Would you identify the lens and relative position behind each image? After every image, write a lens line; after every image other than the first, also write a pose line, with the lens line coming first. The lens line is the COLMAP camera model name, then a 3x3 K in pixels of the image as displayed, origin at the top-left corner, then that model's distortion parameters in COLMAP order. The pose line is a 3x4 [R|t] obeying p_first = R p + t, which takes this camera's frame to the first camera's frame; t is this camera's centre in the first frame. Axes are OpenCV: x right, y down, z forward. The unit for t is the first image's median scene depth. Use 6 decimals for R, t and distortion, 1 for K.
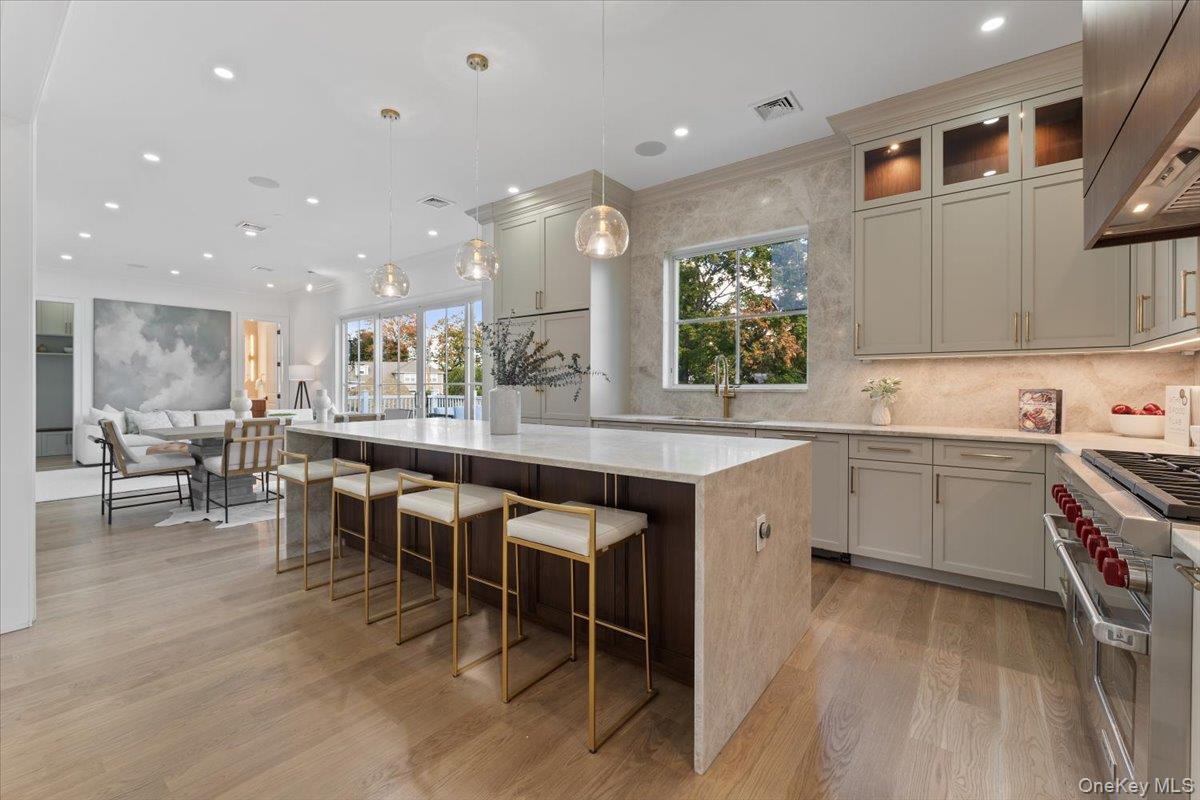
lens RADIAL K [[502.2, 0, 606.1], [0, 502.2, 390.8], [0, 0, 1]] dist [-0.000297, -0.000006]
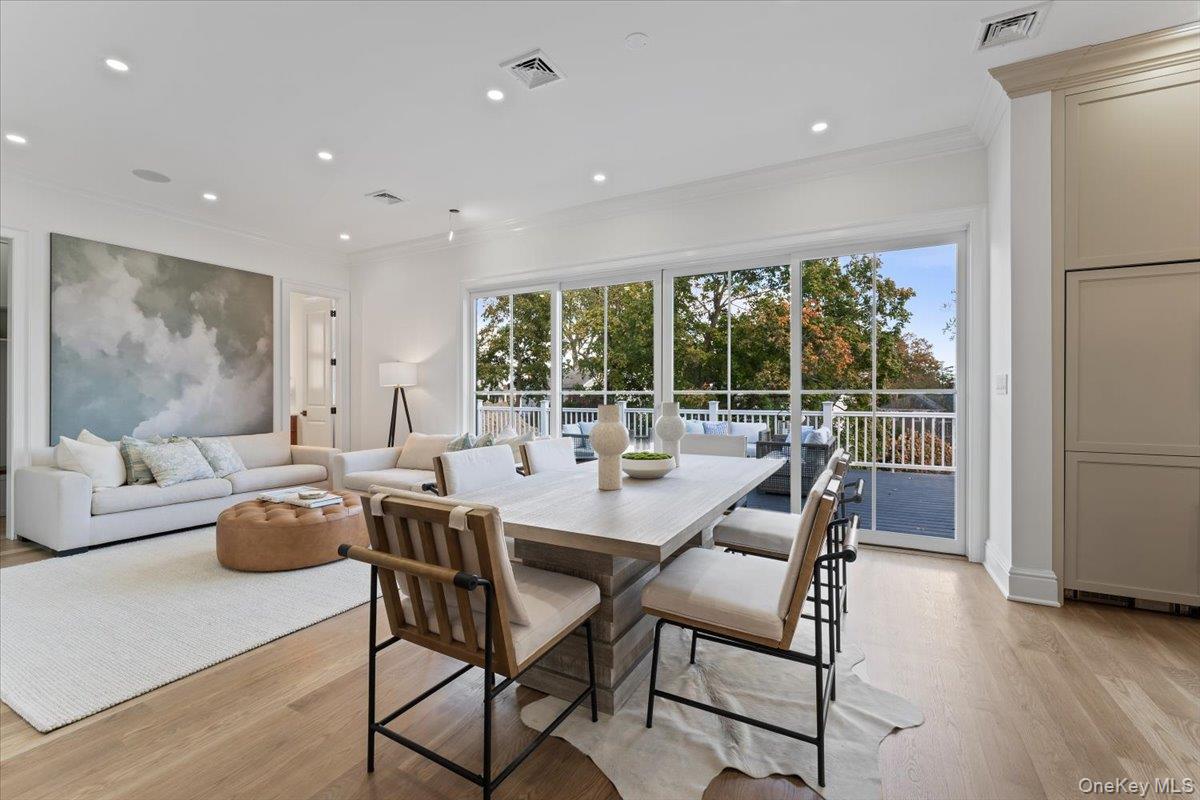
lens RADIAL K [[502.2, 0, 592.3], [0, 502.2, 399.9], [0, 0, 1]] dist [-0.000297, -0.000006]
pose [[0.992722, -0.004514, 0.120342, -0.471635], [0.005181, 0.999973, -0.005229, 0.001651], [-0.120315, 0.005815, 0.992719, 0.366024]]
